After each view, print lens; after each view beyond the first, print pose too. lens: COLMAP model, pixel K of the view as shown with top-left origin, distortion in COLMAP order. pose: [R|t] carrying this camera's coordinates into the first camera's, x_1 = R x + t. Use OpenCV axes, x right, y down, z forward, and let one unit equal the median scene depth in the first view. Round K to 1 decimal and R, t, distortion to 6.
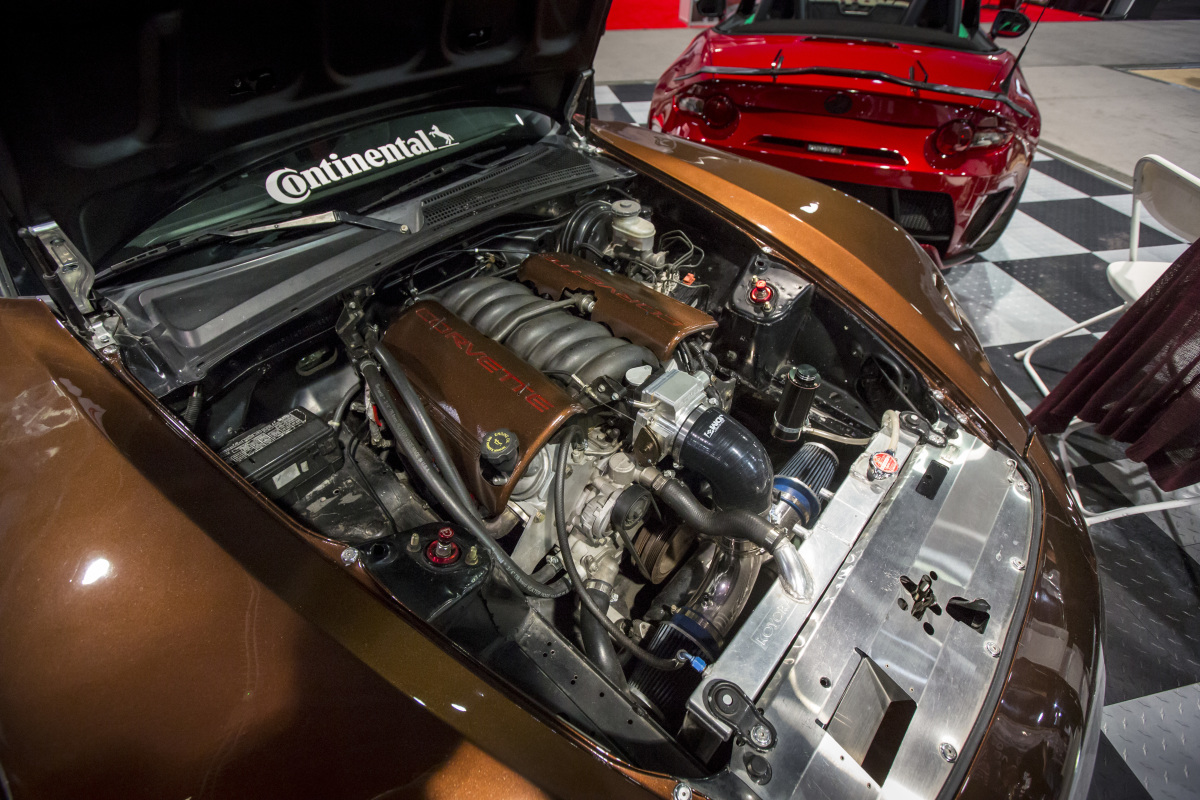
lens RADIAL K [[544.5, 0, 600.0], [0, 544.5, 400.0], [0, 0, 1]] dist [-0.056553, 0.015467]
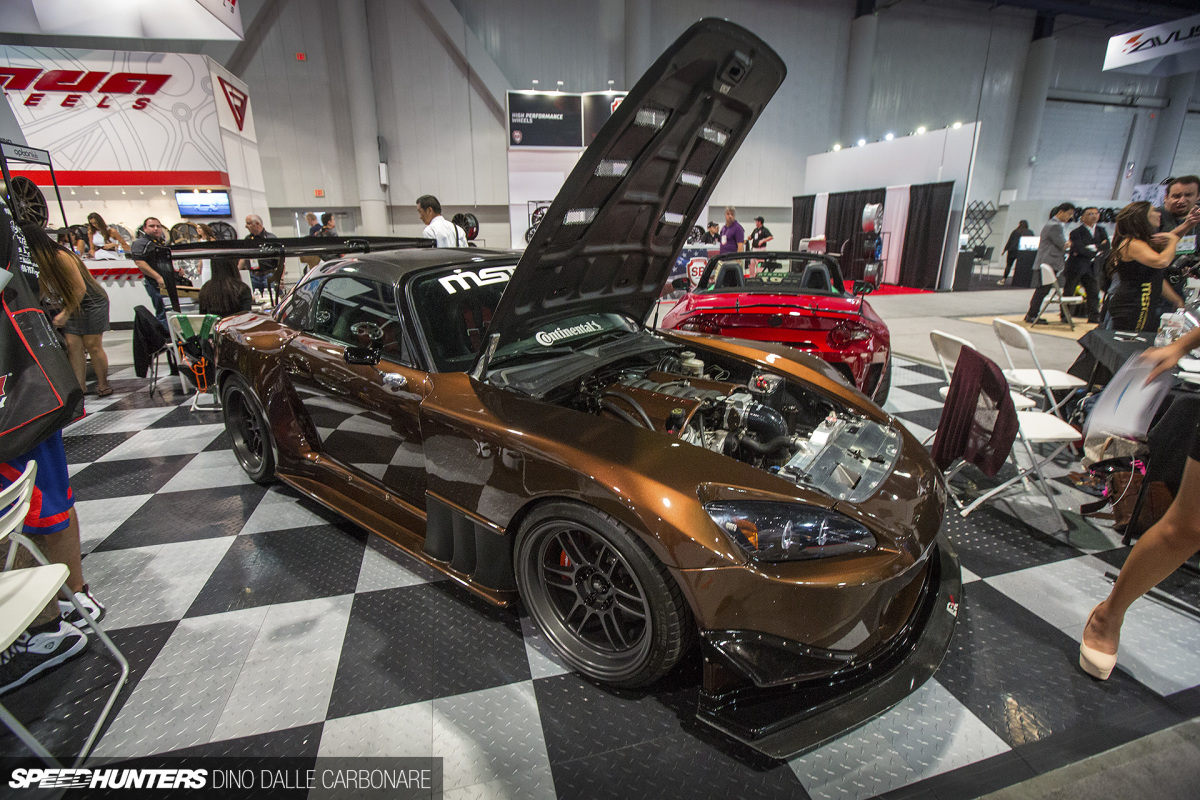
lens RADIAL K [[544.5, 0, 600.0], [0, 544.5, 400.0], [0, 0, 1]] dist [-0.056553, 0.015467]
pose [[0.996018, -0.029691, 0.084059, -0.497086], [0.063436, 0.898544, -0.434274, 0.722585], [-0.062637, 0.437877, 0.896850, -0.808782]]
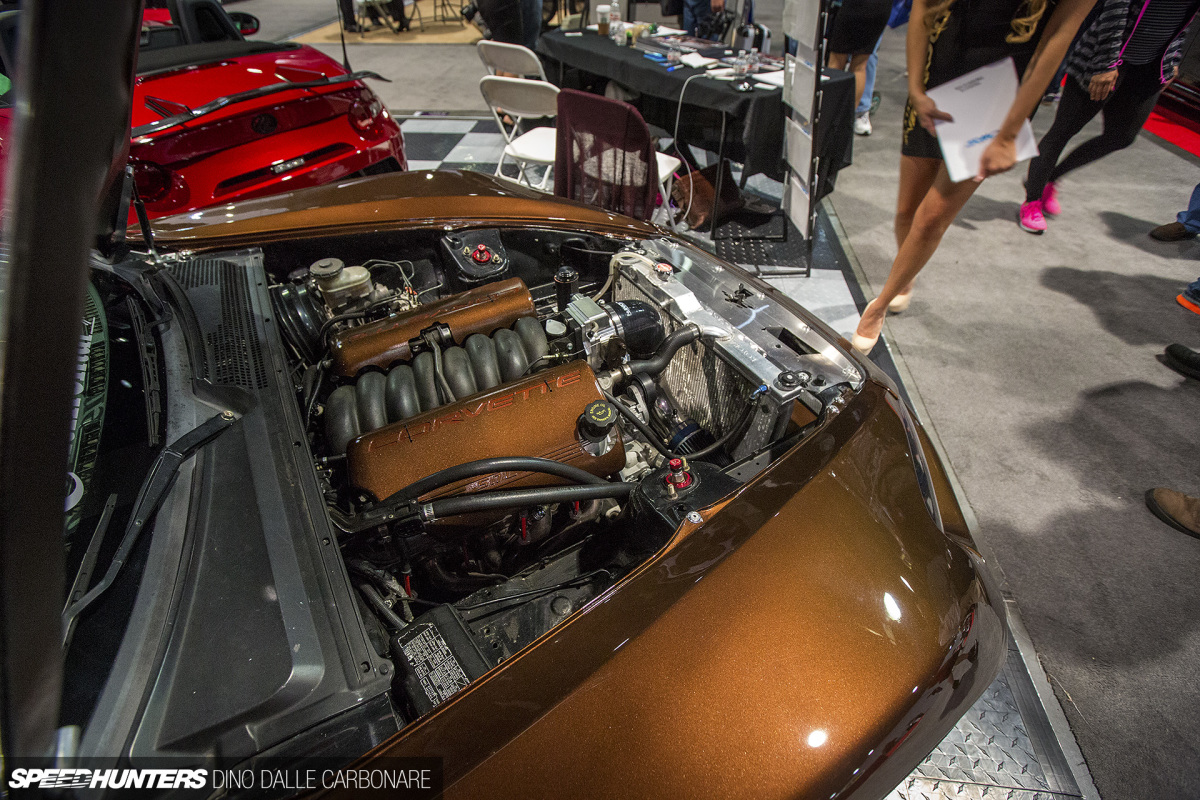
lens RADIAL K [[544.5, 0, 600.0], [0, 544.5, 400.0], [0, 0, 1]] dist [-0.056553, 0.015467]
pose [[0.280085, -0.665972, 0.691400, -0.584173], [0.660155, 0.656515, 0.364942, -0.218522], [-0.696956, 0.354216, 0.623525, 0.163250]]
